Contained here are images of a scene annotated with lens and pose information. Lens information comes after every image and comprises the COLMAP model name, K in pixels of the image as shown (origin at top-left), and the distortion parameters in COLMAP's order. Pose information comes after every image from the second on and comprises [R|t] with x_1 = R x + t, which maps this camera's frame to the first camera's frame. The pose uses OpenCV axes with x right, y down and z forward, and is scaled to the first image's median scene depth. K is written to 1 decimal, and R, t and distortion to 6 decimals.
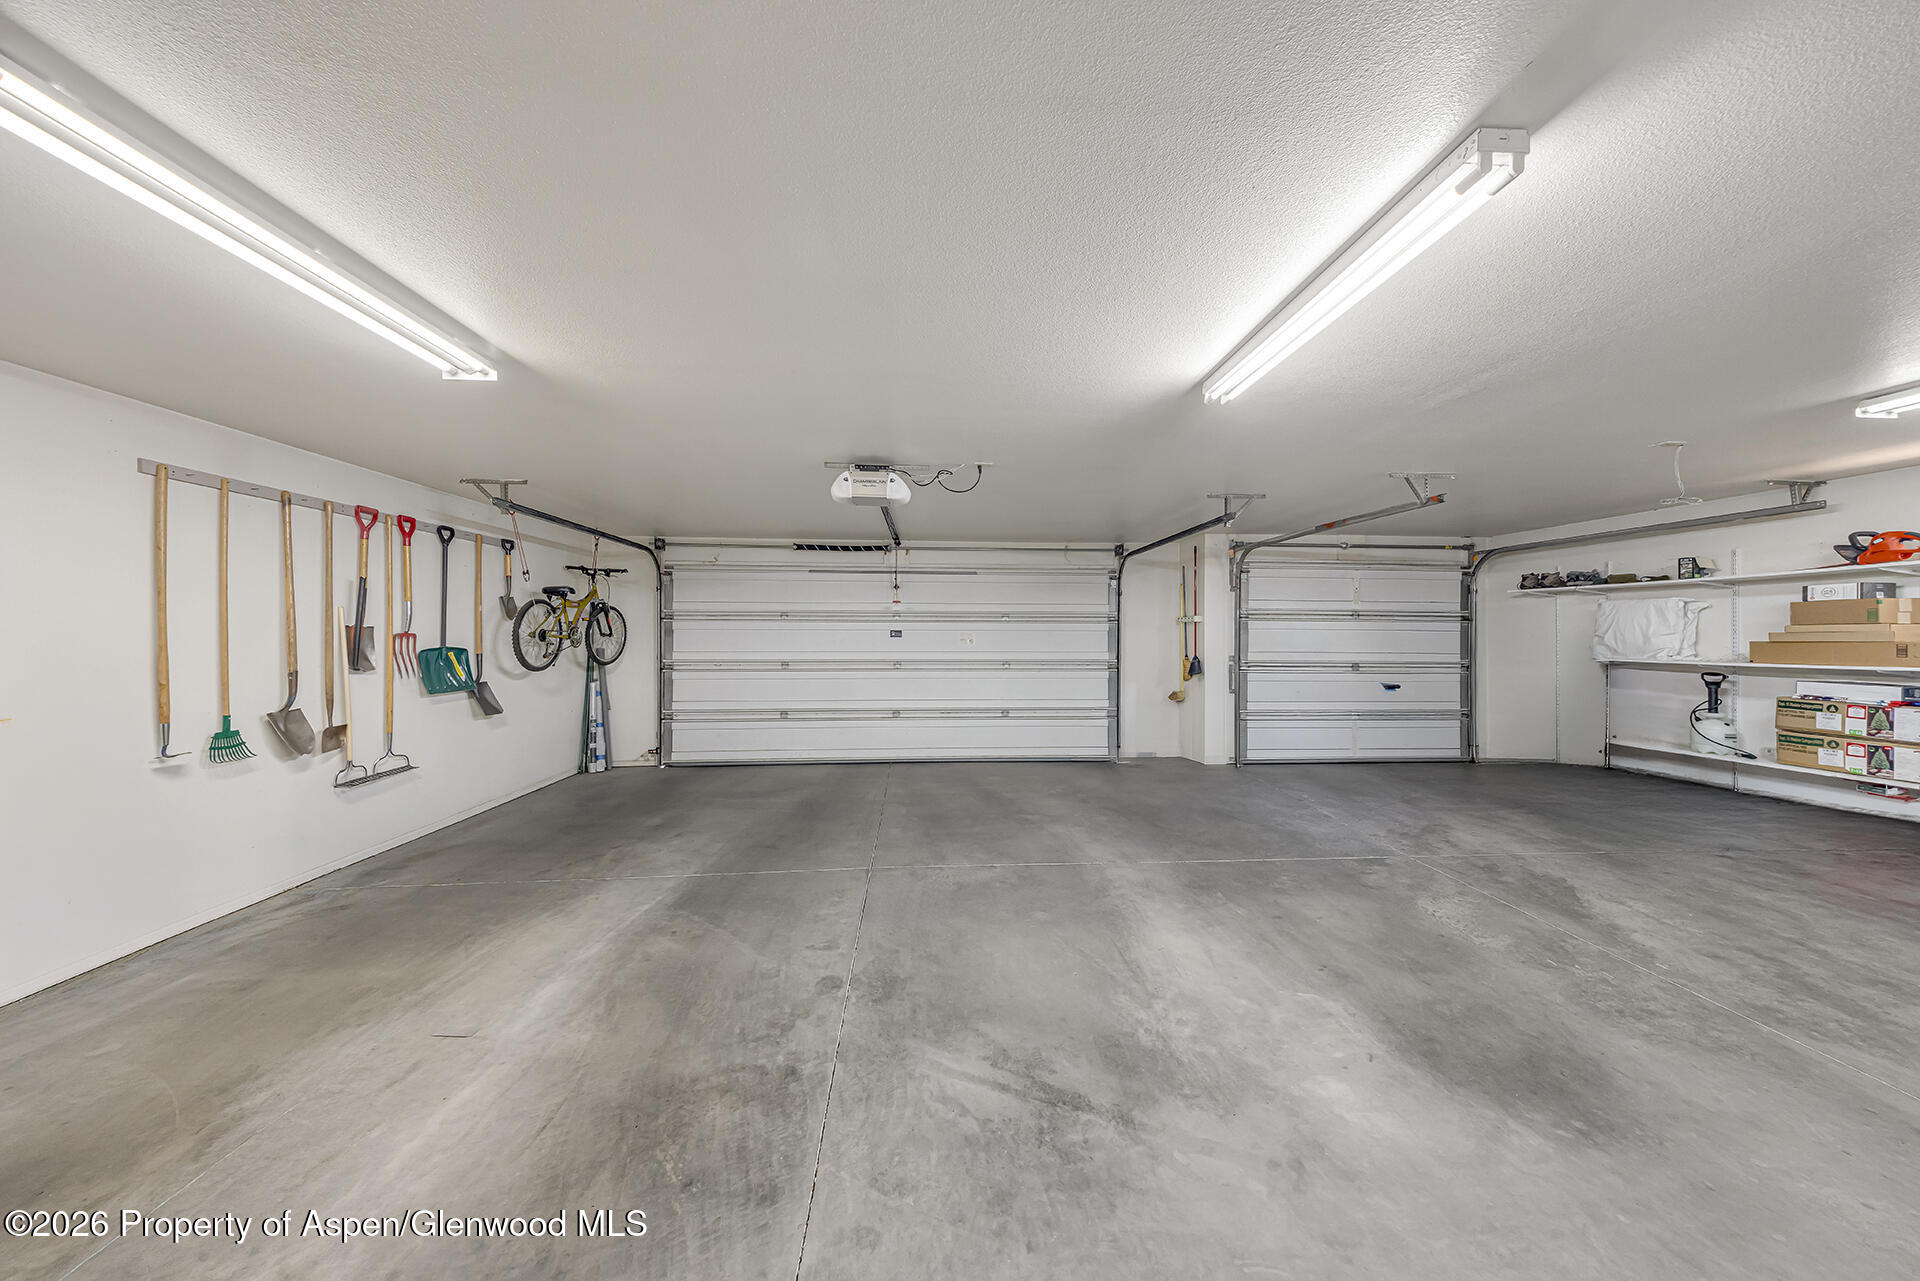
lens RADIAL K [[581.5, 0, 962.0], [0, 581.5, 636.5], [0, 0, 1]] dist [0.005889, -0.000689]
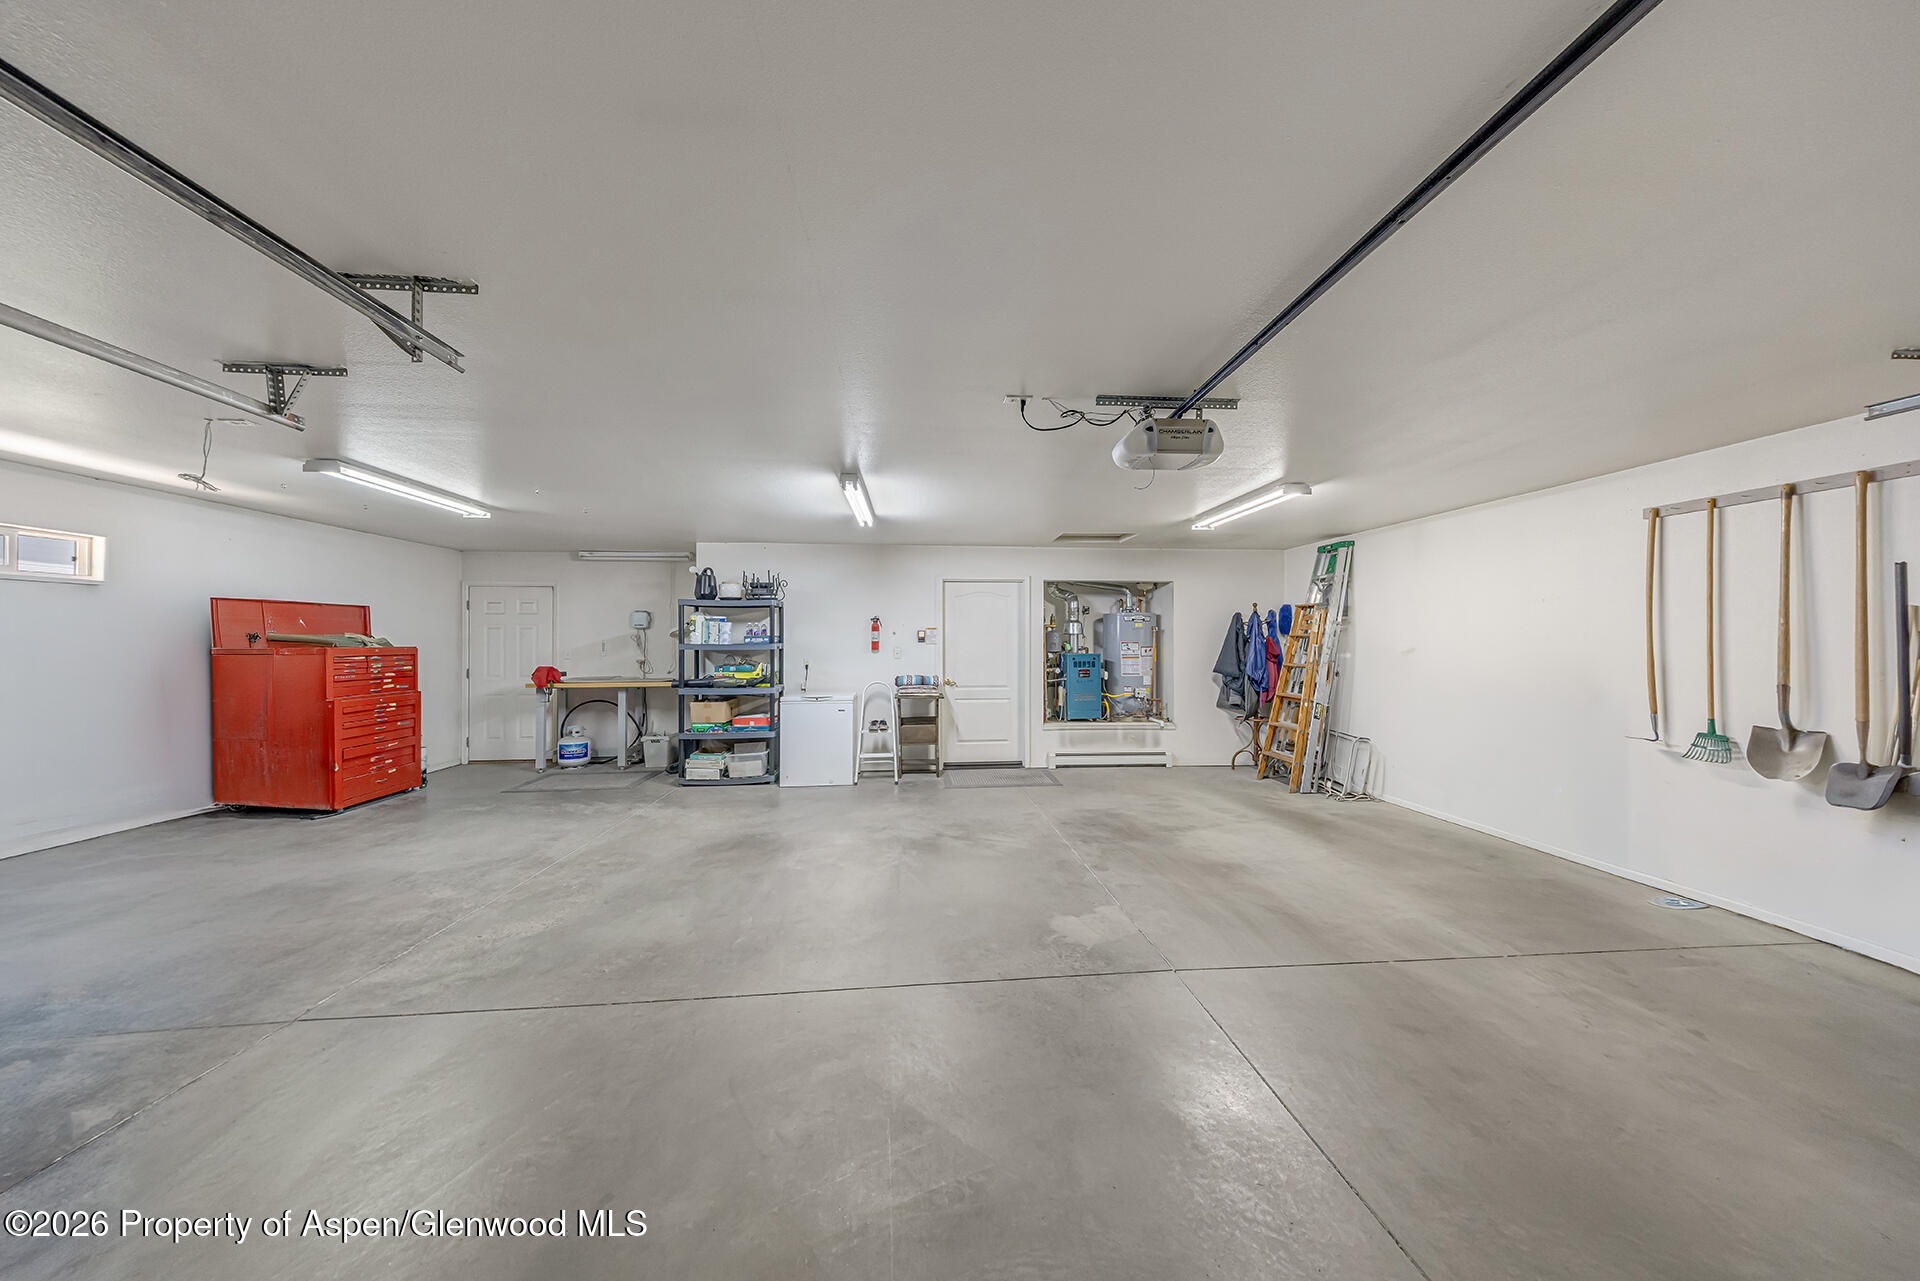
lens RADIAL K [[581.5, 0, 956.7], [0, 581.5, 637.7], [0, 0, 1]] dist [0.005889, -0.000689]
pose [[-0.999802, -0.002375, -0.019738, 0.148429], [-0.002415, 0.999995, 0.001974, -0.011536], [0.019733, 0.002021, -0.999803, 2.043369]]
